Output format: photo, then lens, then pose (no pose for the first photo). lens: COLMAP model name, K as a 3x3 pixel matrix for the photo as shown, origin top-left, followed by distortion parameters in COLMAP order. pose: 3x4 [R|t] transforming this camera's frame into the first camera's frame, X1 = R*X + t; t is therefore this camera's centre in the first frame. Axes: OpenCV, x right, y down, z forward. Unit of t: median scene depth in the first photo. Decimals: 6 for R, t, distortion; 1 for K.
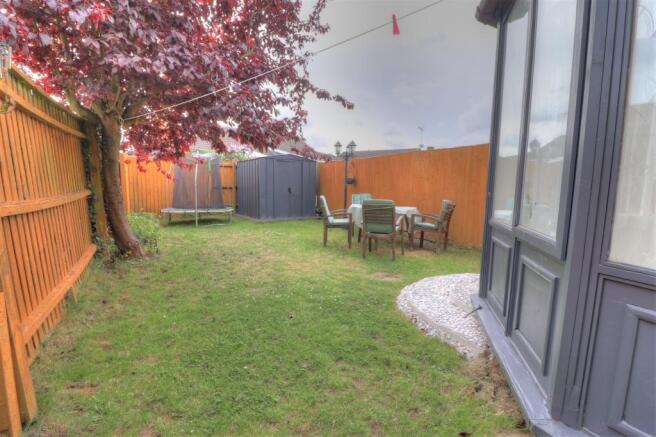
lens RADIAL K [[302.4, 0, 330.0], [0, 302.4, 210.3], [0, 0, 1]] dist [0.001066, -0.016796]
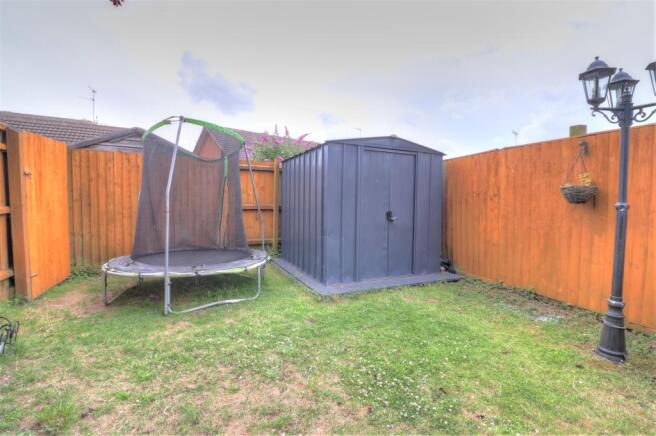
lens RADIAL K [[302.4, 0, 330.0], [0, 302.4, 209.8], [0, 0, 1]] dist [0.001066, -0.016796]
pose [[0.985102, 0.006439, -0.171849, -0.148351], [-0.017094, 0.998016, -0.060592, -0.049411], [0.171118, 0.062627, 0.983258, 0.560867]]
